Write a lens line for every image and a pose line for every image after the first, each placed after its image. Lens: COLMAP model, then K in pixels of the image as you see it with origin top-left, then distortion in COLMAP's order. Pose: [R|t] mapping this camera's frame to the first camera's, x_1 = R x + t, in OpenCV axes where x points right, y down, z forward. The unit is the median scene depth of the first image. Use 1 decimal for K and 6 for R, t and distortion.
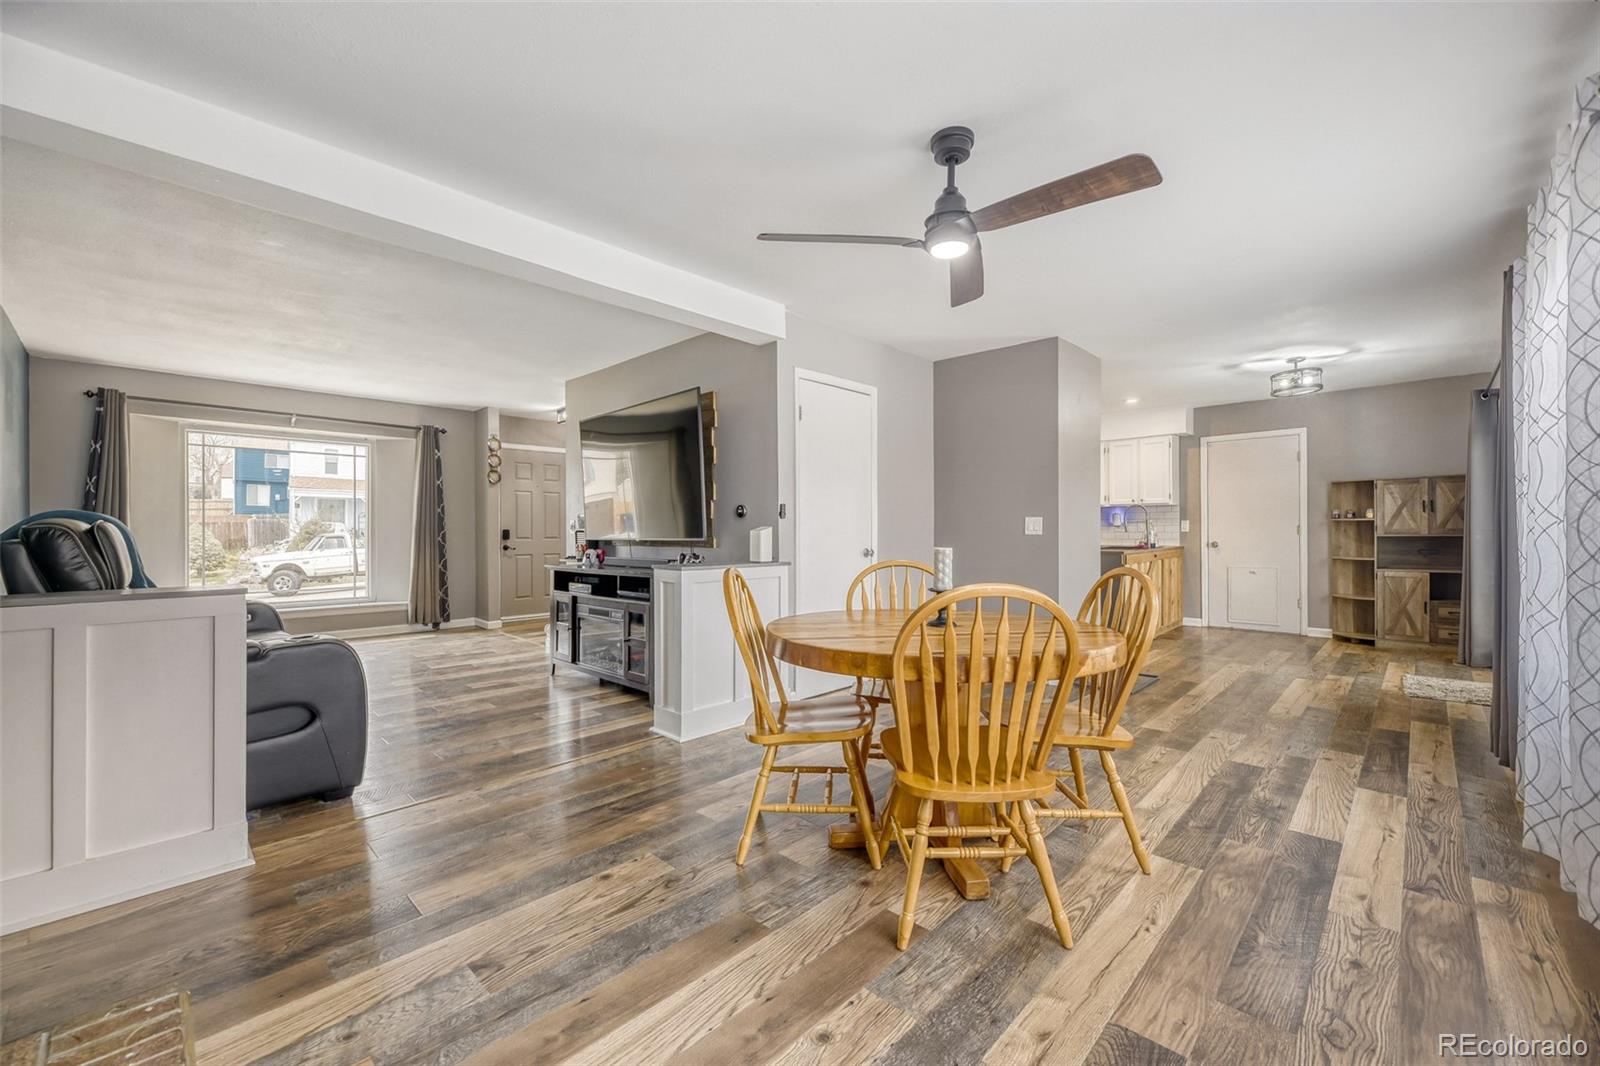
lens RADIAL K [[646.9, 0, 812.0], [0, 646.9, 532.7], [0, 0, 1]] dist [0.000167, -0.000590]
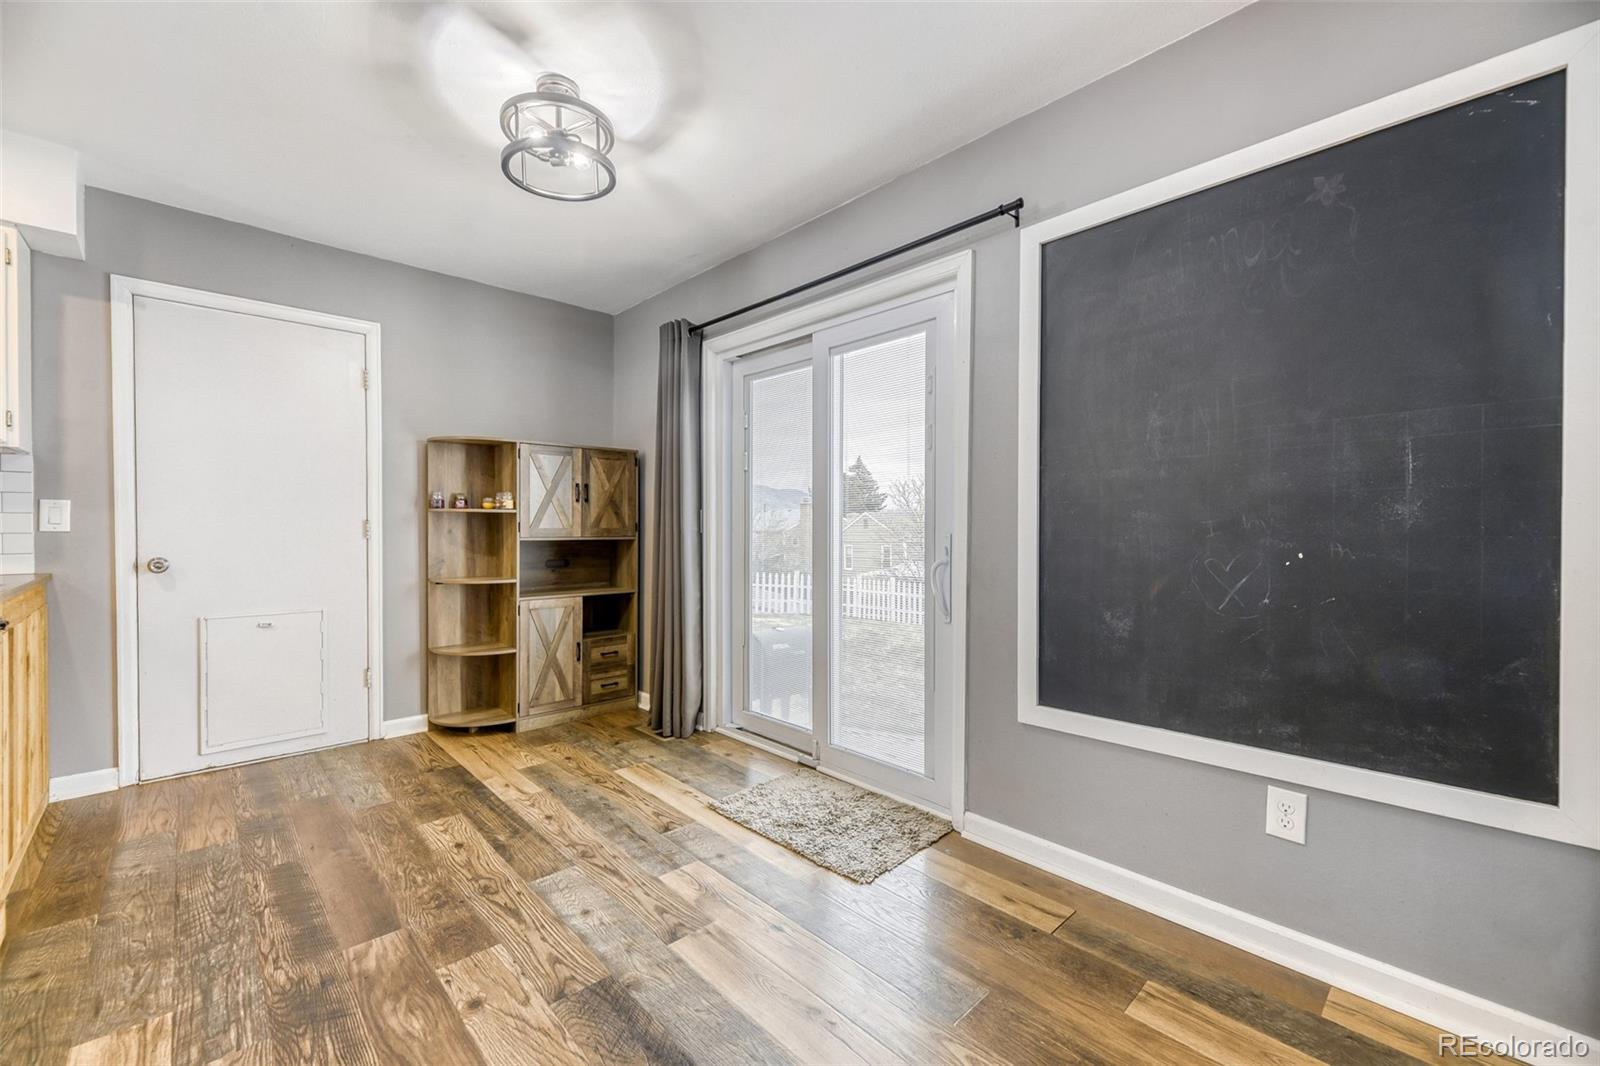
lens RADIAL K [[646.9, 0, 804.1], [0, 646.9, 533.4], [0, 0, 1]] dist [0.000167, -0.000590]
pose [[0.060338, -0.001681, 0.998177, 0.314700], [-0.002775, 0.999994, 0.001851, -0.002637], [-0.998174, -0.002881, 0.060333, 0.713553]]
